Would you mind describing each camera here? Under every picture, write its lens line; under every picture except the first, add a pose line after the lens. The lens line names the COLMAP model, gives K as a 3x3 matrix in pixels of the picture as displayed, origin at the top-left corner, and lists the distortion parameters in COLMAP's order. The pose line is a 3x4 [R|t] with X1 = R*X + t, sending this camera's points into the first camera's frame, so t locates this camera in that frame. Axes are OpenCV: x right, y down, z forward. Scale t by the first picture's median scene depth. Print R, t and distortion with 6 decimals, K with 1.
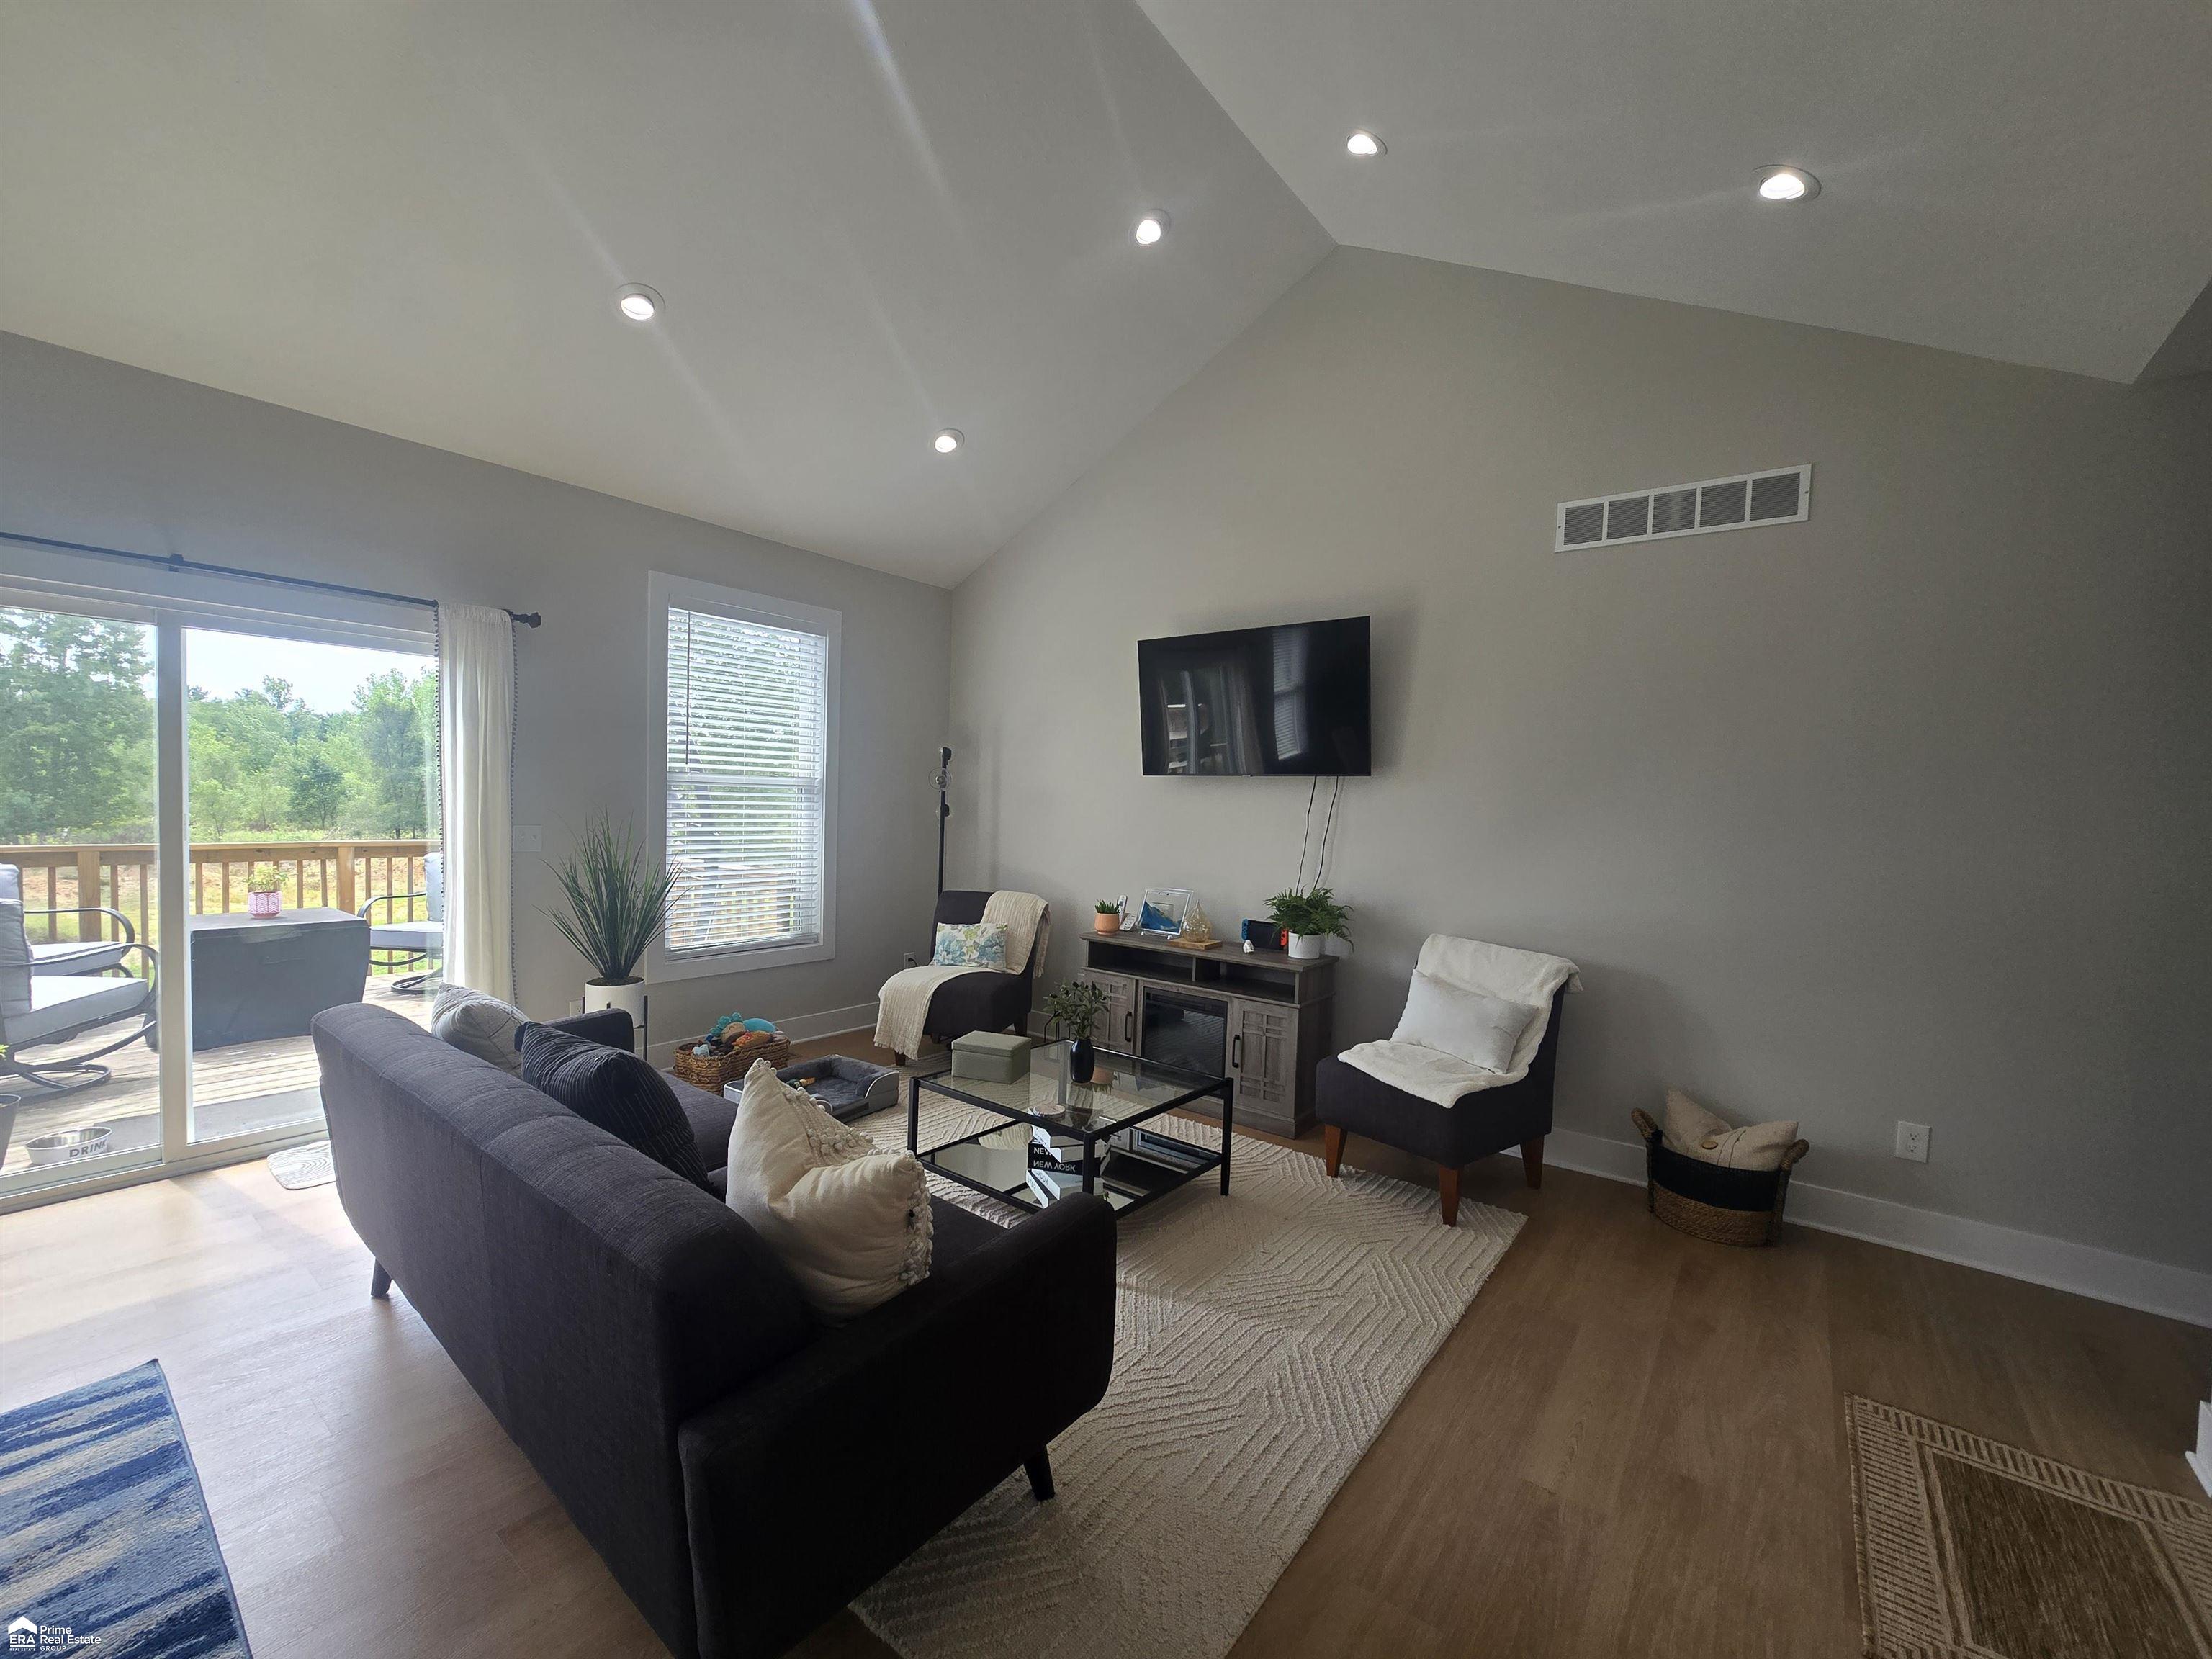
lens RADIAL K [[896.1, 0, 1089.3], [0, 896.1, 834.7], [0, 0, 1]] dist [-0.018519, -0.000009]
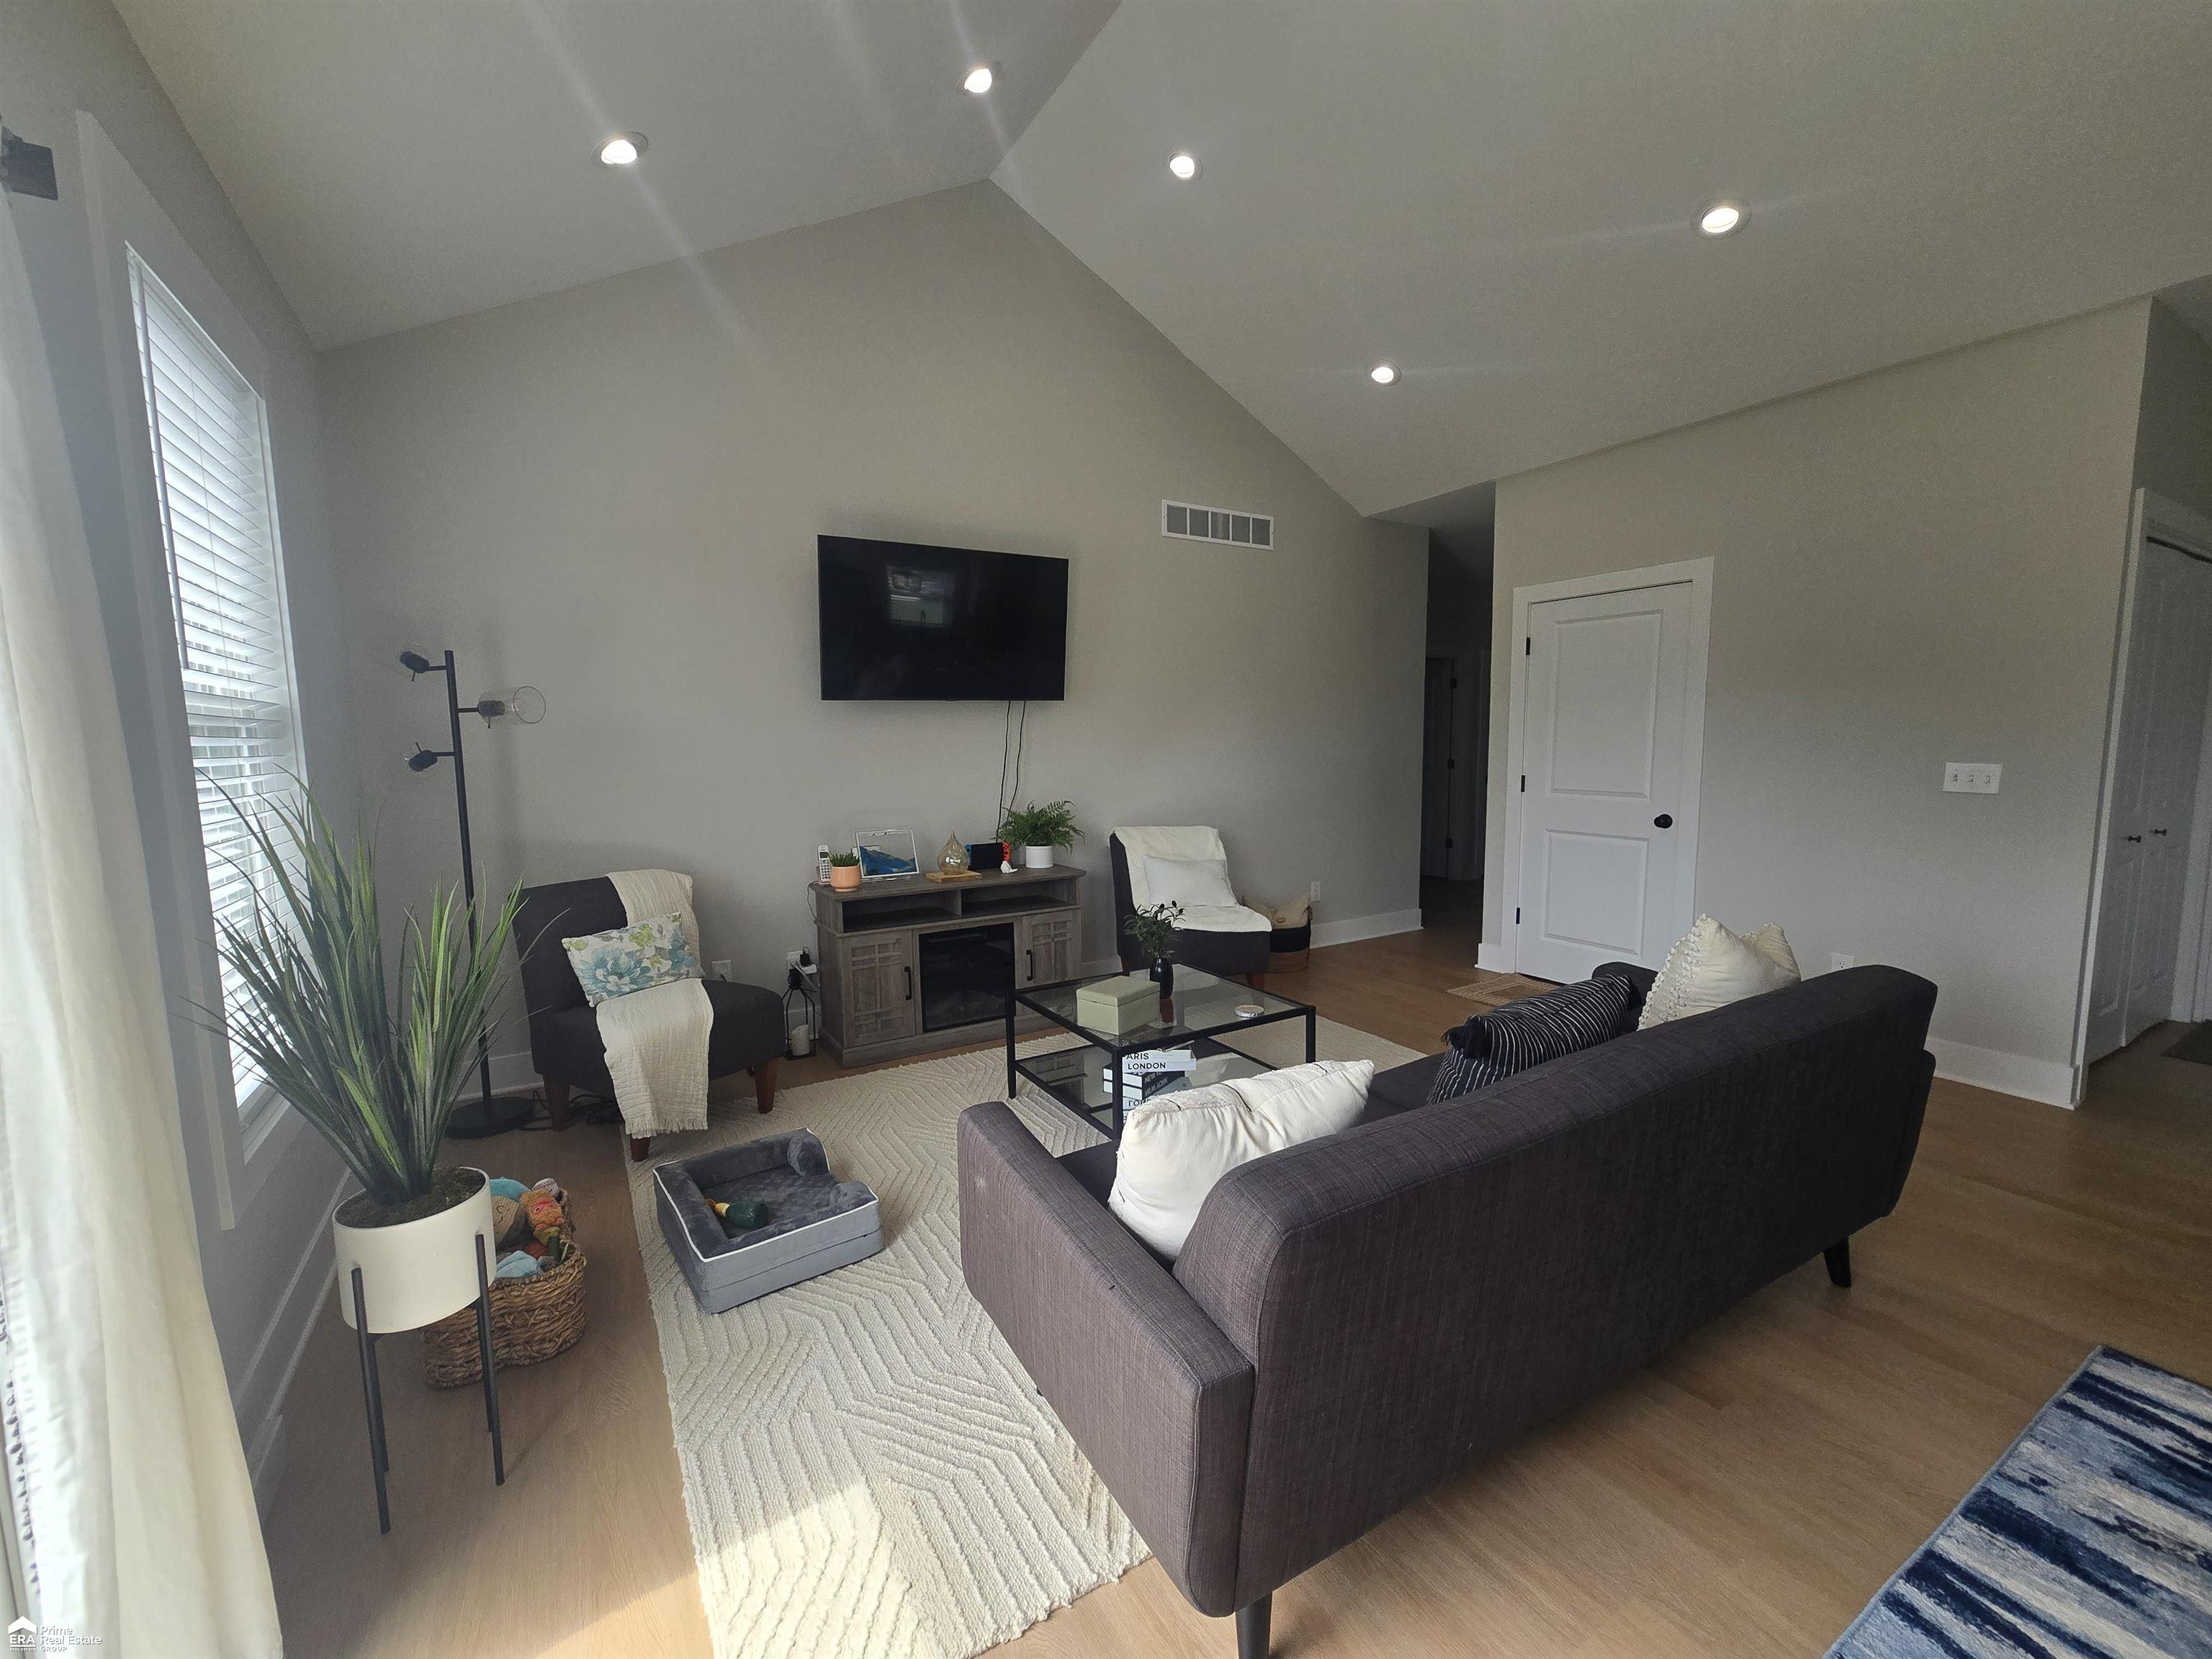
lens RADIAL K [[896.1, 0, 1089.3], [0, 896.1, 834.7], [0, 0, 1]] dist [-0.018519, -0.000009]
pose [[0.358183, -0.134283, 0.923944, -0.750480], [0.060181, 0.990866, 0.120679, -0.031811], [-0.931710, 0.012379, 0.362993, 0.545433]]
